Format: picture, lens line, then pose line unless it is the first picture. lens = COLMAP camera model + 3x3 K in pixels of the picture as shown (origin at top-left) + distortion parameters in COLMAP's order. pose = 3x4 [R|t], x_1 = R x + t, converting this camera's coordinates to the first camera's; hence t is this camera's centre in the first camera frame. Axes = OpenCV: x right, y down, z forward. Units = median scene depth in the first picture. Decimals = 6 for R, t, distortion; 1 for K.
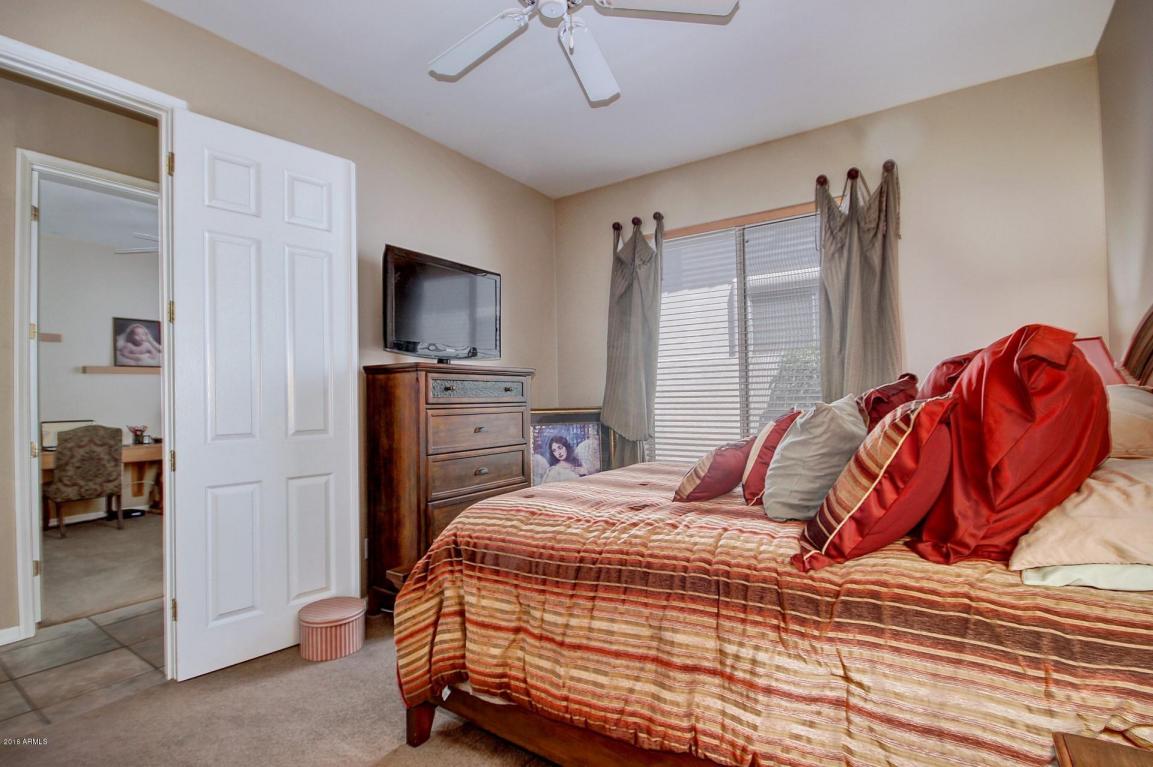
lens RADIAL K [[540.4, 0, 577.4], [0, 540.4, 388.7], [0, 0, 1]] dist [-0.025765, -0.001171]
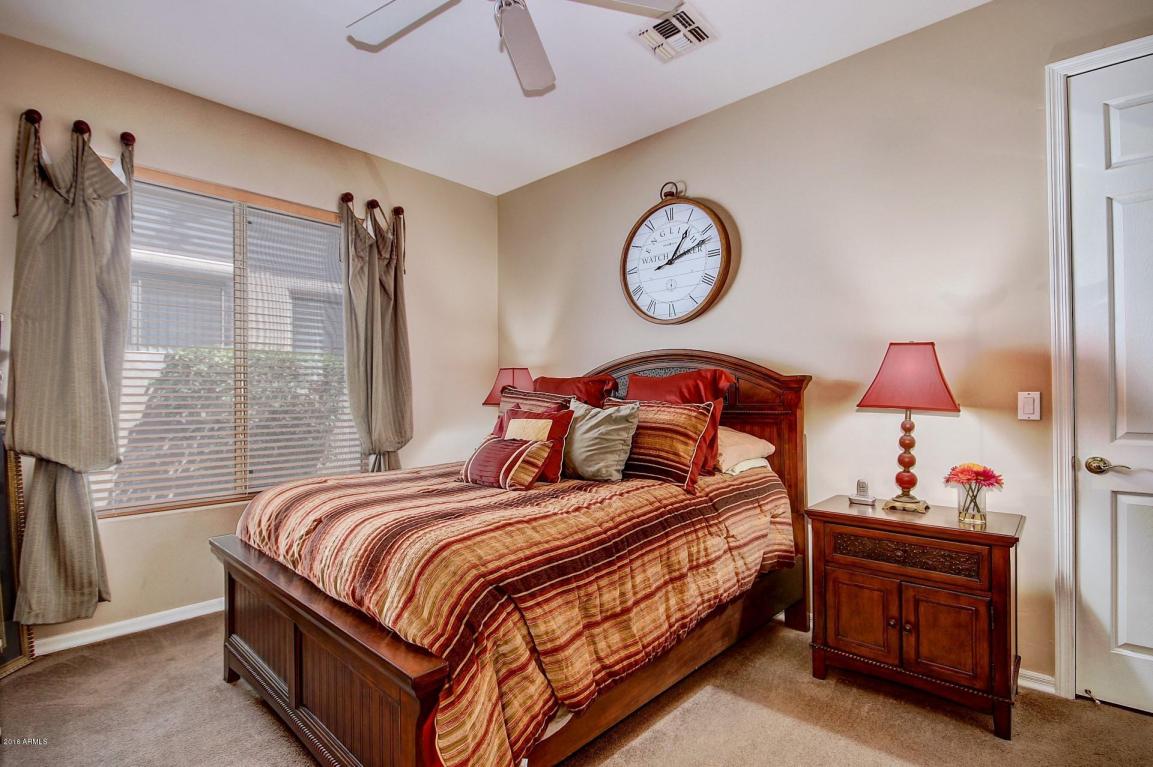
lens RADIAL K [[540.4, 0, 581.3], [0, 540.4, 391.2], [0, 0, 1]] dist [-0.025765, -0.001171]
pose [[0.137469, 0.029922, 0.990054, -0.539029], [-0.011006, 0.999528, -0.028680, 0.017325], [-0.990445, -0.006954, 0.137734, 0.421506]]
